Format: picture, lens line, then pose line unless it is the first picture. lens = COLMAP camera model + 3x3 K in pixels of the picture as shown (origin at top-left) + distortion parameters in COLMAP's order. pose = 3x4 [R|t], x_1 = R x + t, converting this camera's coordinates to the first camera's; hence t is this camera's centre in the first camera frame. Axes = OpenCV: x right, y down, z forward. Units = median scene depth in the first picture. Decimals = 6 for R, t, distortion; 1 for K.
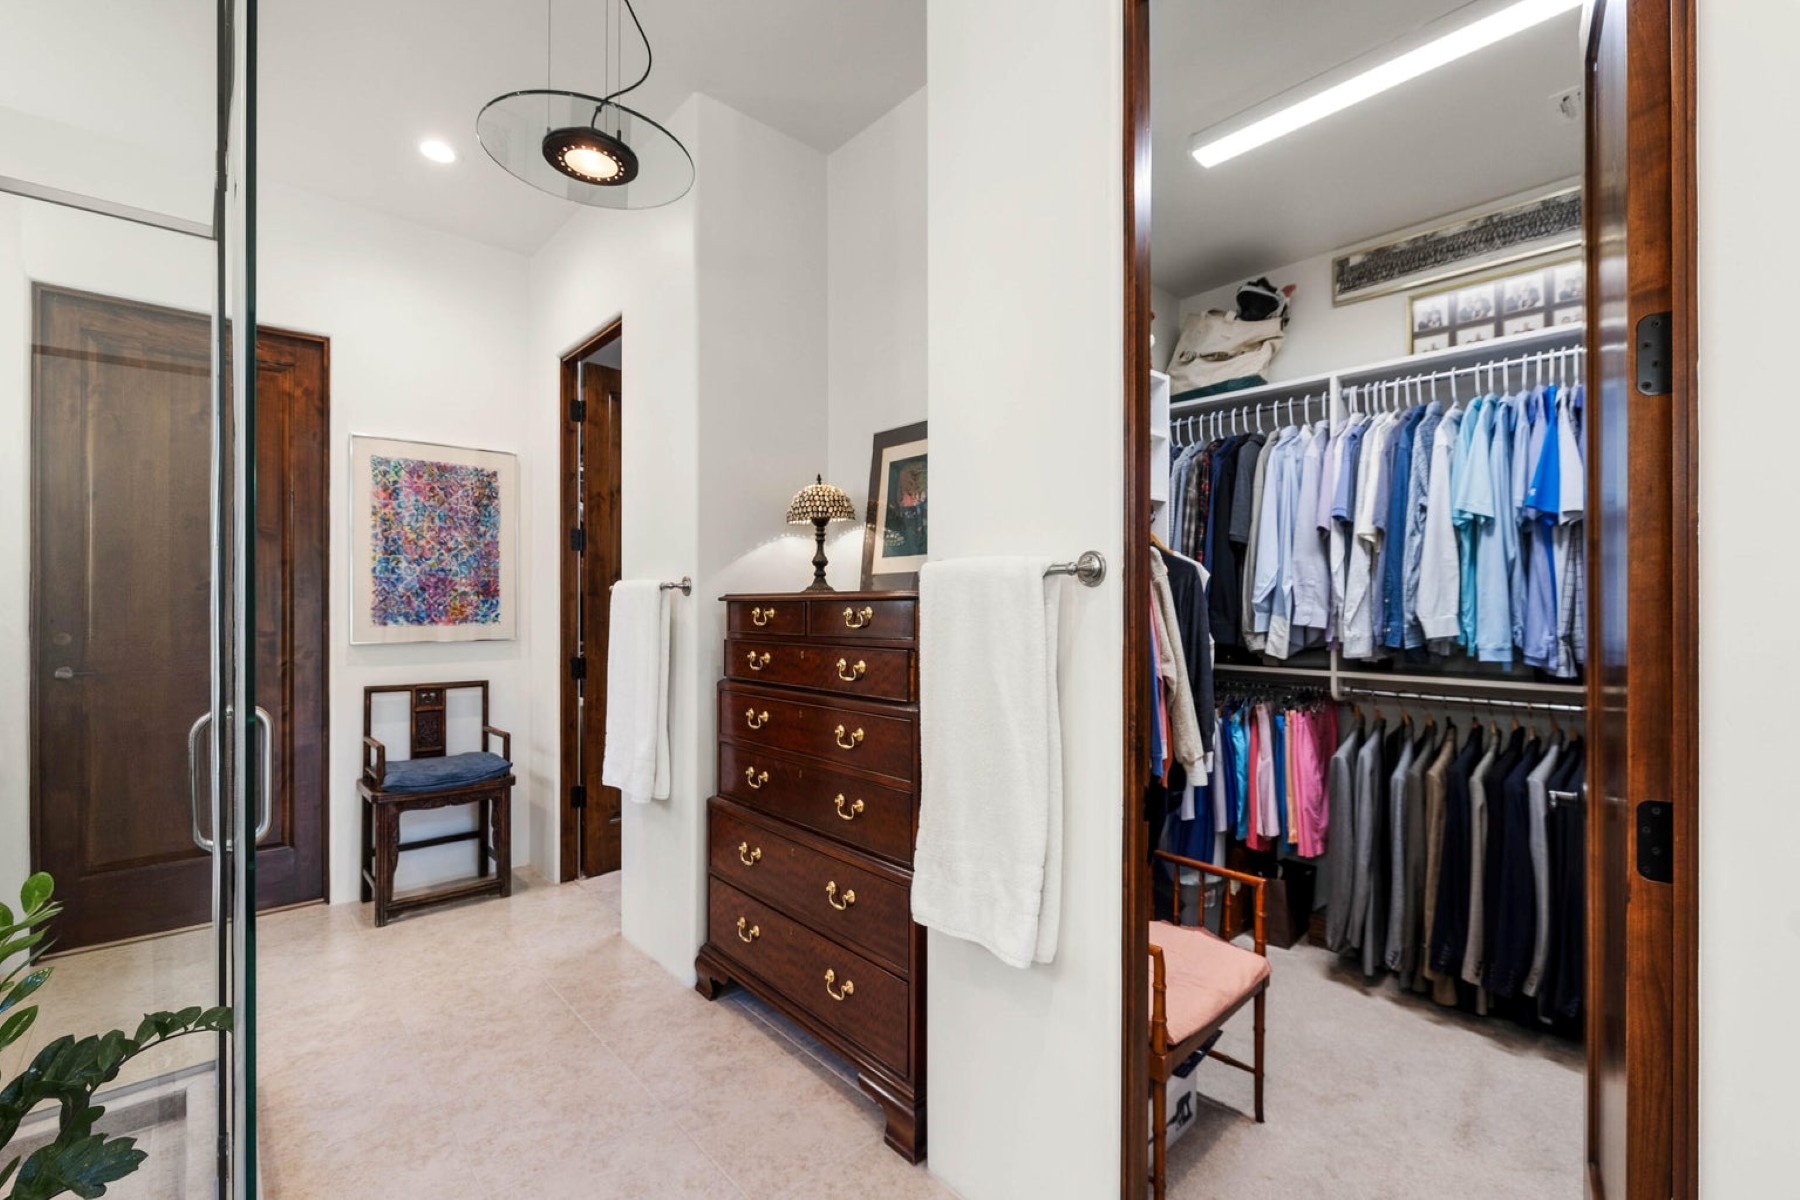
lens RADIAL K [[769.2, 0, 900.0], [0, 769.2, 600.0], [0, 0, 1]] dist [-0.002902, -0.000133]
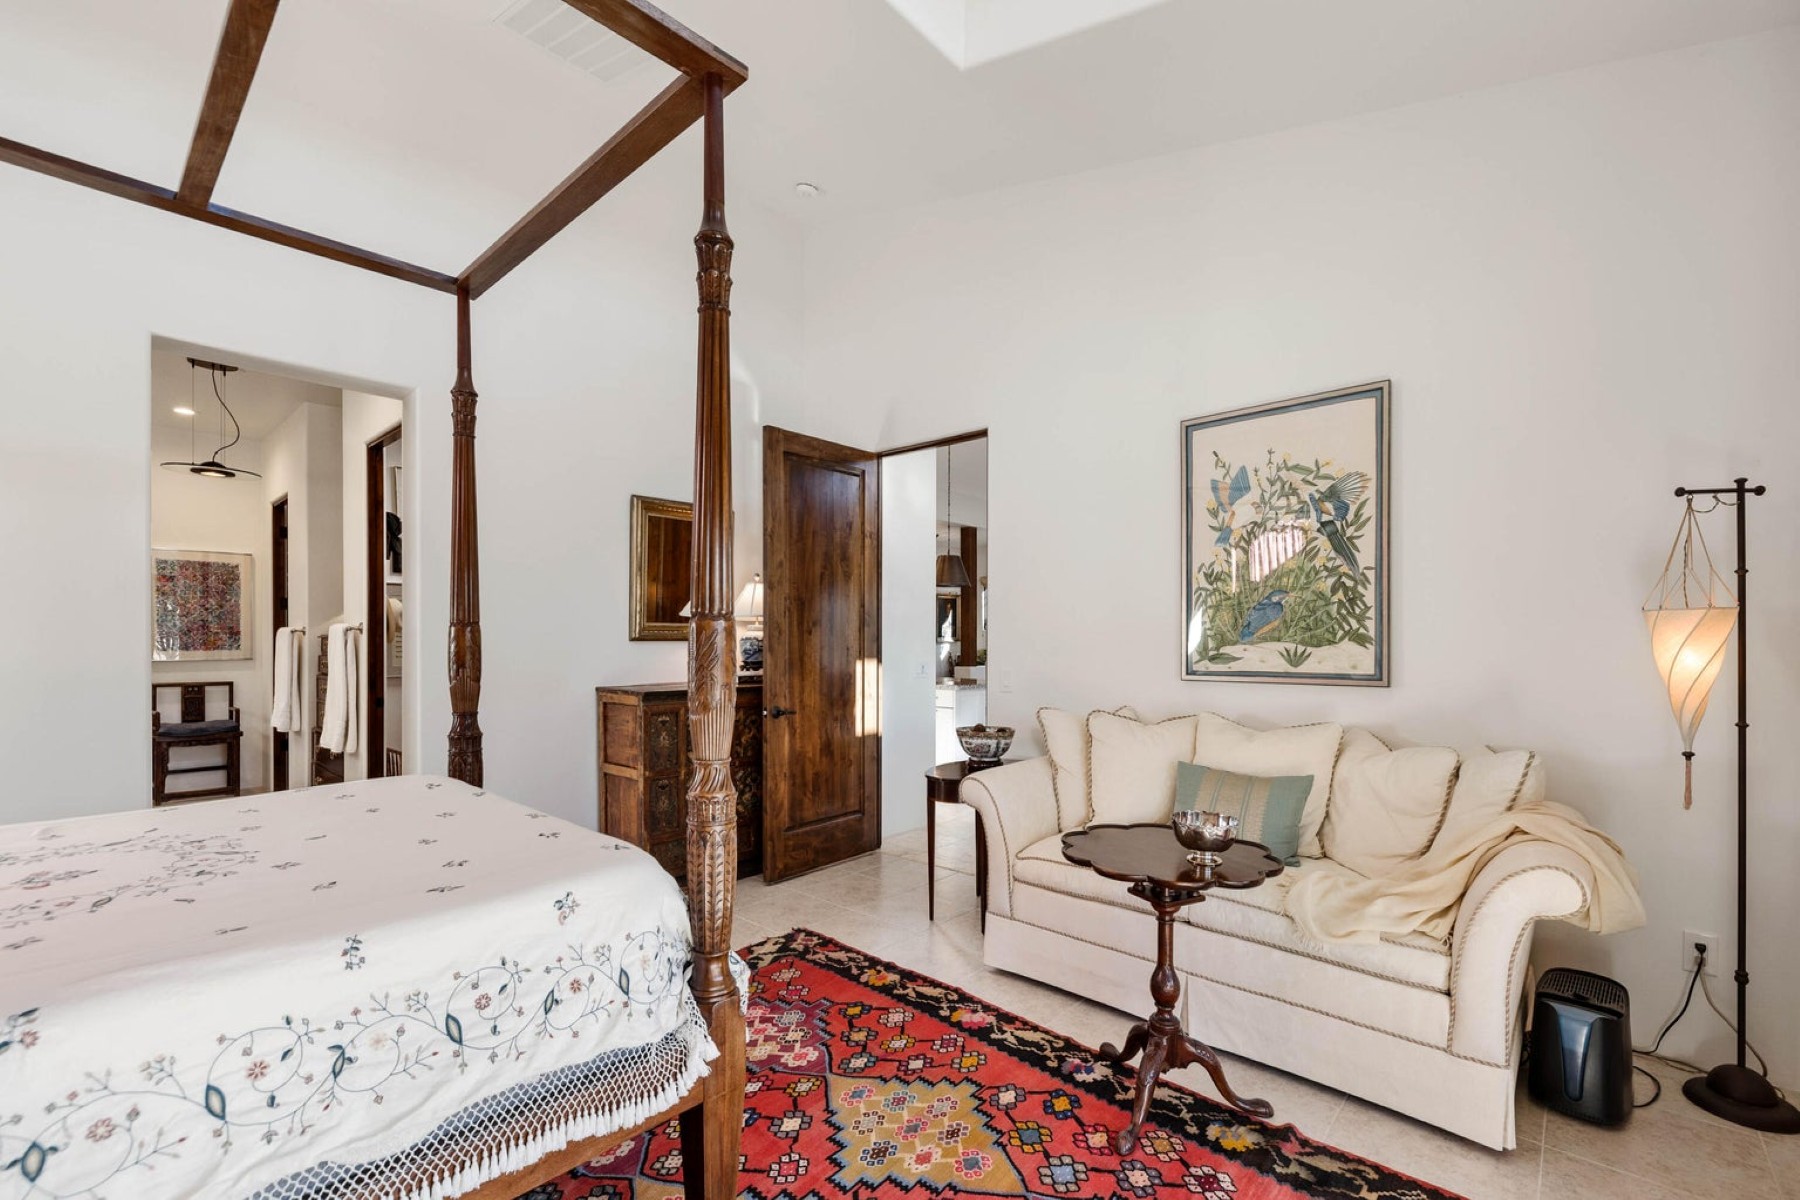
lens RADIAL K [[769.4, 0, 903.2], [0, 769.4, 644.5], [0, 0, 1]] dist [0.000858, 0.000337]
pose [[0.994810, -0.000962, 0.101743, 0.924899], [-0.000401, 0.999910, 0.013376, -0.007700], [-0.101747, -0.013348, 0.994721, -1.043335]]
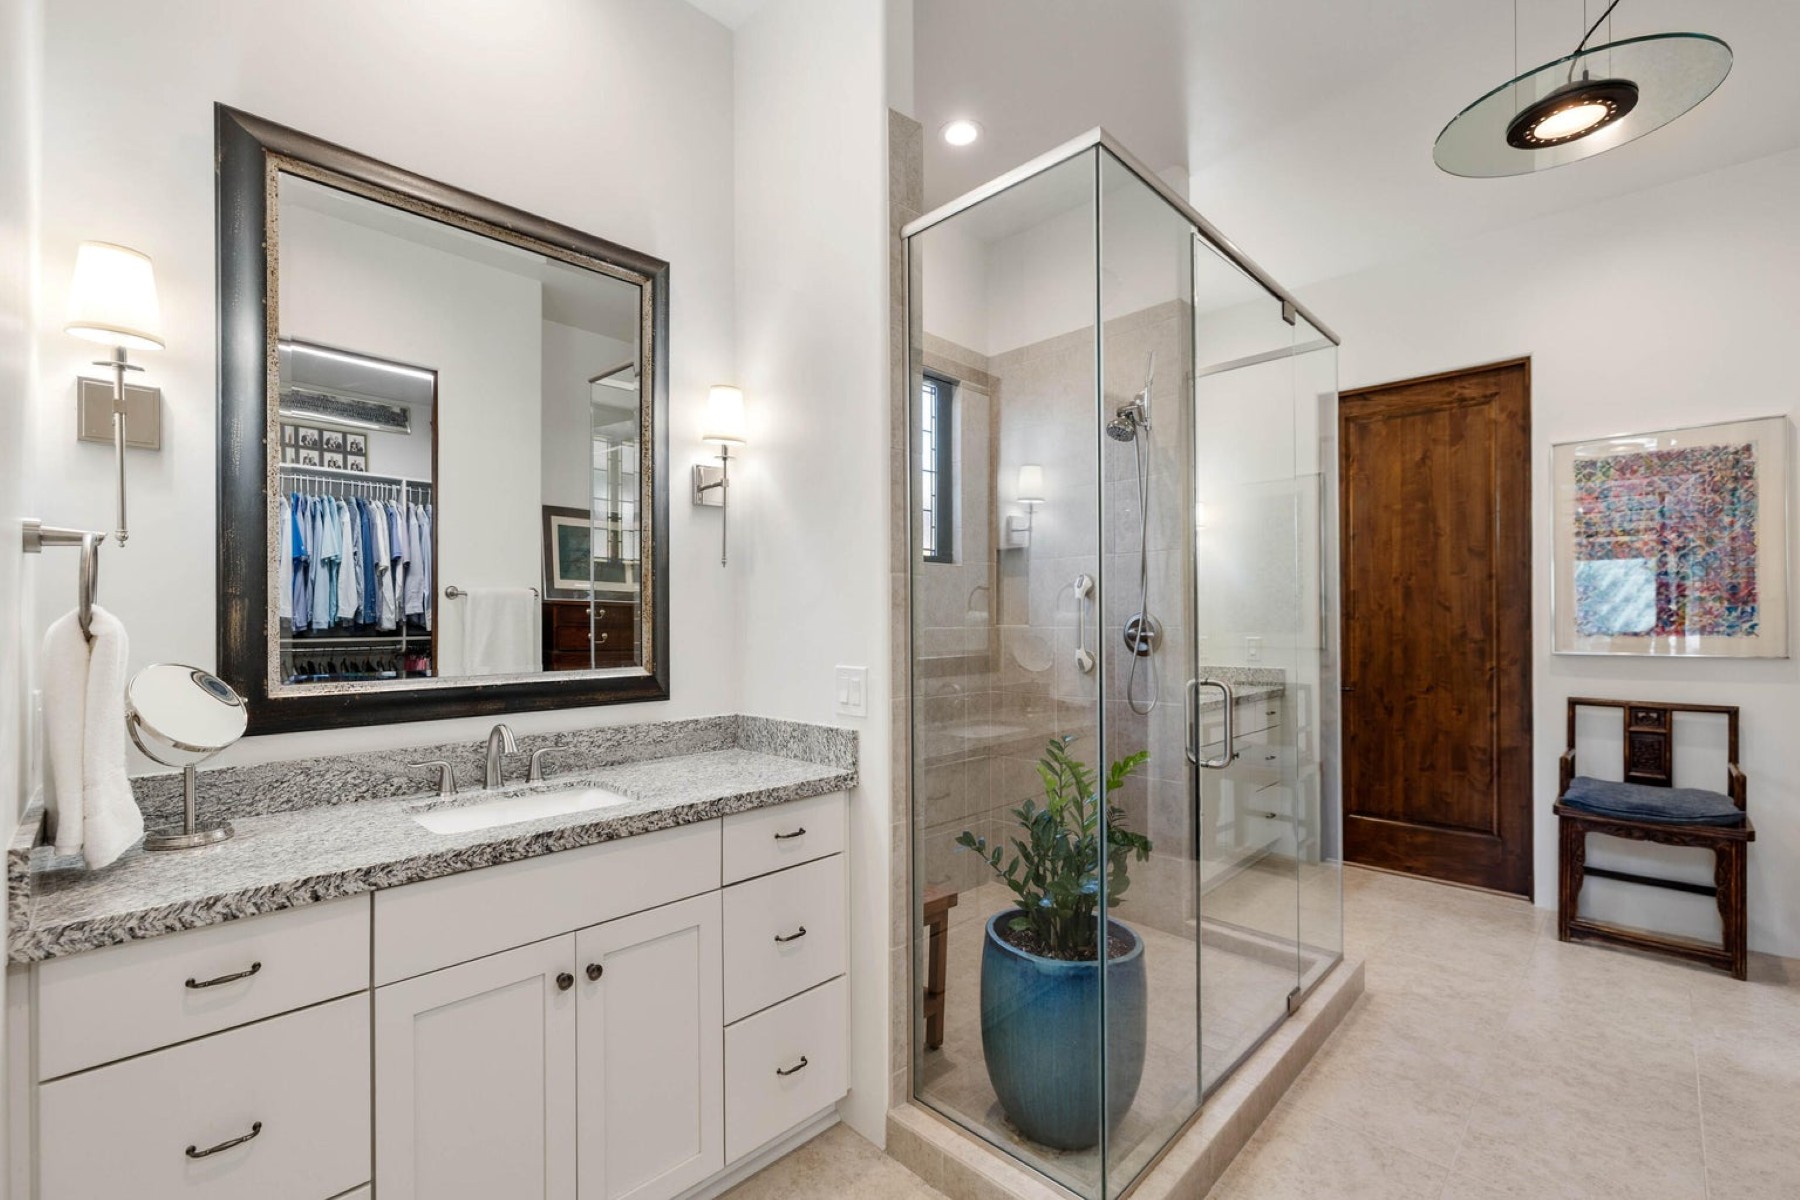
lens RADIAL K [[764.7, 0, 890.4], [0, 764.7, 614.8], [0, 0, 1]] dist [-0.006793, -0.000386]
pose [[0.052625, -0.006377, -0.998594, 0.230092], [0.013427, 0.999894, -0.005678, 0.000589], [0.998524, -0.013110, 0.052705, 0.083588]]
